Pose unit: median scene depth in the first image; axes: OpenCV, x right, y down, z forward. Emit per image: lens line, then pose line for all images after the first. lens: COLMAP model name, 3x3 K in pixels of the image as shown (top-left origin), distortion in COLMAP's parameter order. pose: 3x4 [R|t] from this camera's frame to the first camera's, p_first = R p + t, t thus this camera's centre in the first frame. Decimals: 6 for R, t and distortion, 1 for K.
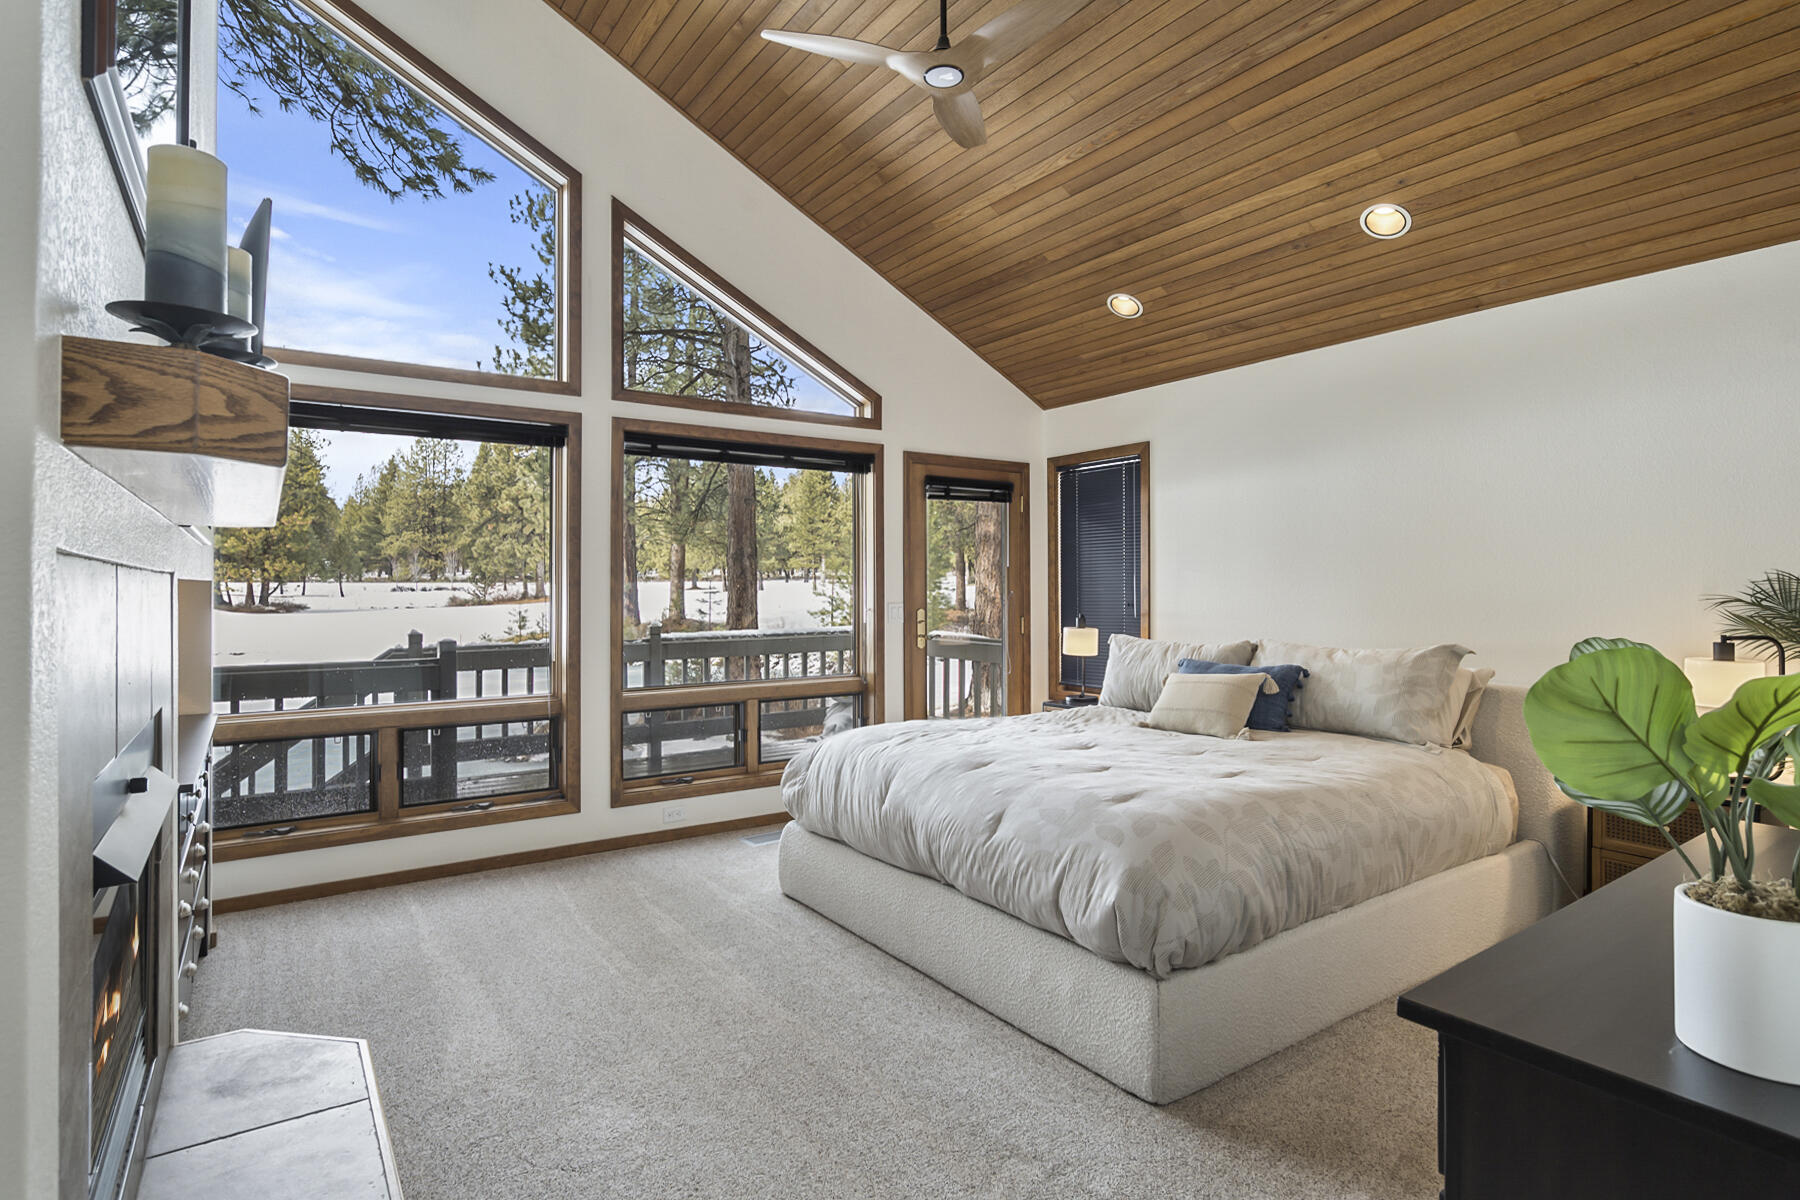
lens RADIAL K [[916.7, 0, 906.5], [0, 916.7, 584.8], [0, 0, 1]] dist [-0.015379, 0.004003]
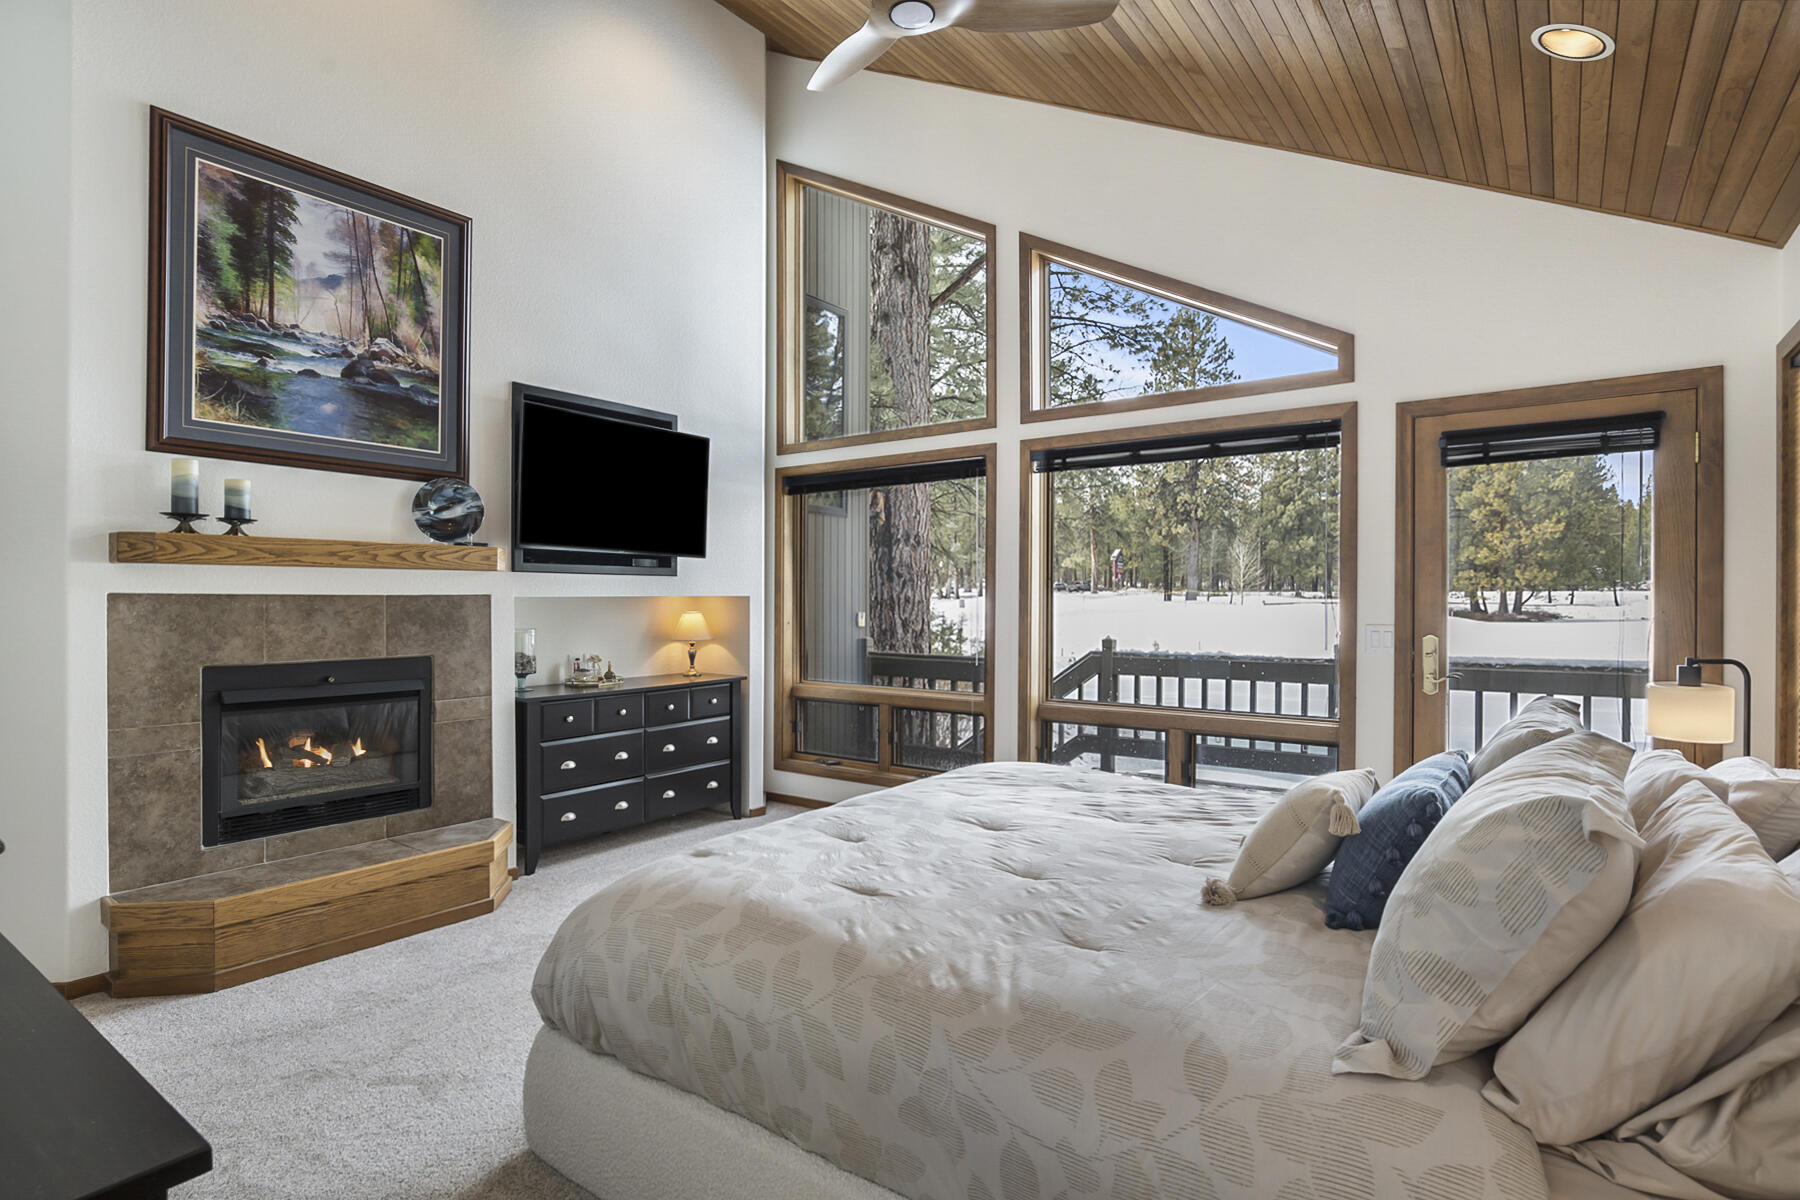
lens RADIAL K [[916.7, 0, 902.9], [0, 916.7, 595.6], [0, 0, 1]] dist [-0.015379, 0.004003]
pose [[0.331030, -0.000359, -0.943620, 0.481264], [0.002641, 0.999996, 0.000546, -0.003150], [0.943617, -0.002673, 0.331030, 0.391915]]
